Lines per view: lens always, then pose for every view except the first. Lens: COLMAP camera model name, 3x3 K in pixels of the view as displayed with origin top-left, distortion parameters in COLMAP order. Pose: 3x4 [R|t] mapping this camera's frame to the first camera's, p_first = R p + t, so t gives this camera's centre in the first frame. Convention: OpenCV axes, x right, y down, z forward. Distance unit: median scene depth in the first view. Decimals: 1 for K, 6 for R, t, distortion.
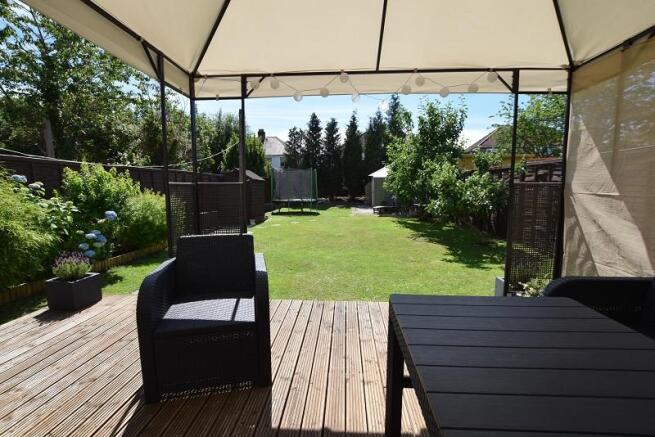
lens RADIAL K [[293.9, 0, 327.0], [0, 293.9, 216.4], [0, 0, 1]] dist [-0.019658, 0.000452]
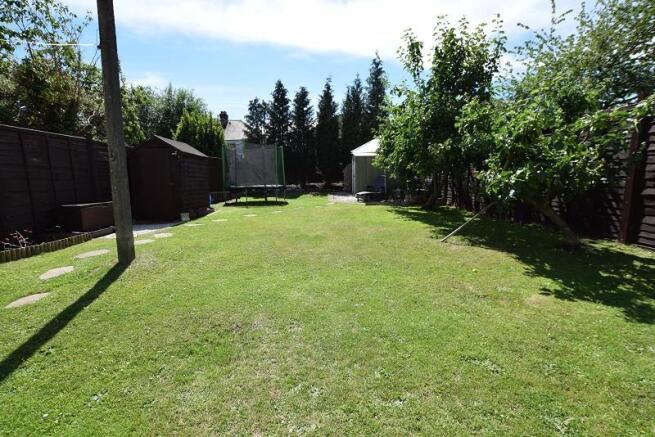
lens RADIAL K [[293.9, 0, 326.5], [0, 293.9, 219.5], [0, 0, 1]] dist [-0.019658, 0.000452]
pose [[0.995723, -0.025036, 0.088929, 0.005386], [0.021252, 0.998838, 0.043246, 0.002317], [-0.089908, -0.041171, 0.995099, 0.199099]]
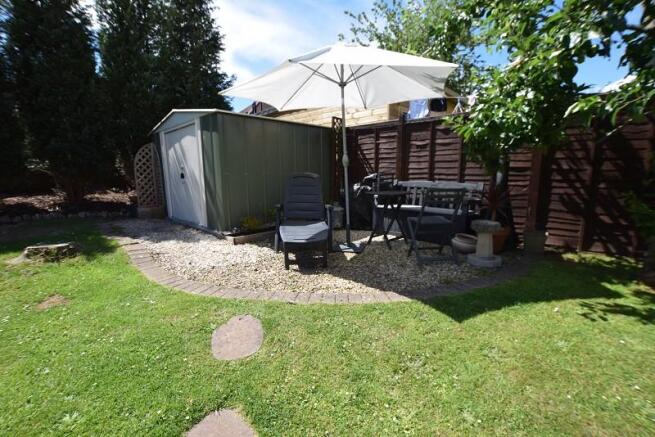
lens RADIAL K [[293.9, 0, 327.8], [0, 293.9, 221.7], [0, 0, 1]] dist [-0.019658, 0.000452]
pose [[0.626479, -0.136002, 0.767481, 0.017099], [0.092226, 0.990677, 0.100272, -0.055360], [-0.773963, 0.007963, 0.633181, 0.746858]]
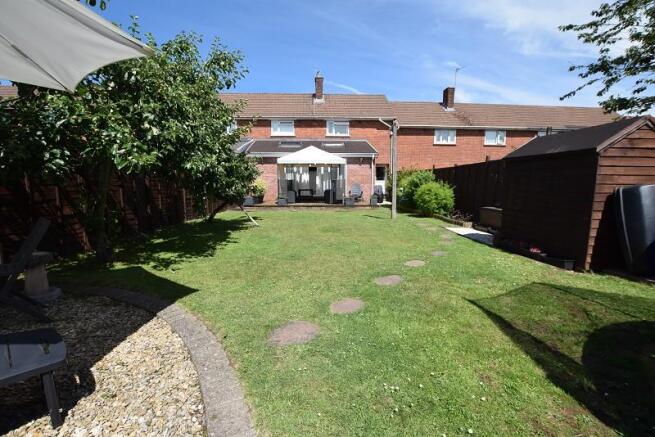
lens RADIAL K [[293.9, 0, 327.7], [0, 293.9, 218.3], [0, 0, 1]] dist [-0.019658, 0.000452]
pose [[-0.994982, 0.008108, -0.099730, 0.066114], [-0.012820, 0.978167, 0.207426, -0.079656], [0.099234, 0.207663, -0.973154, 0.933763]]
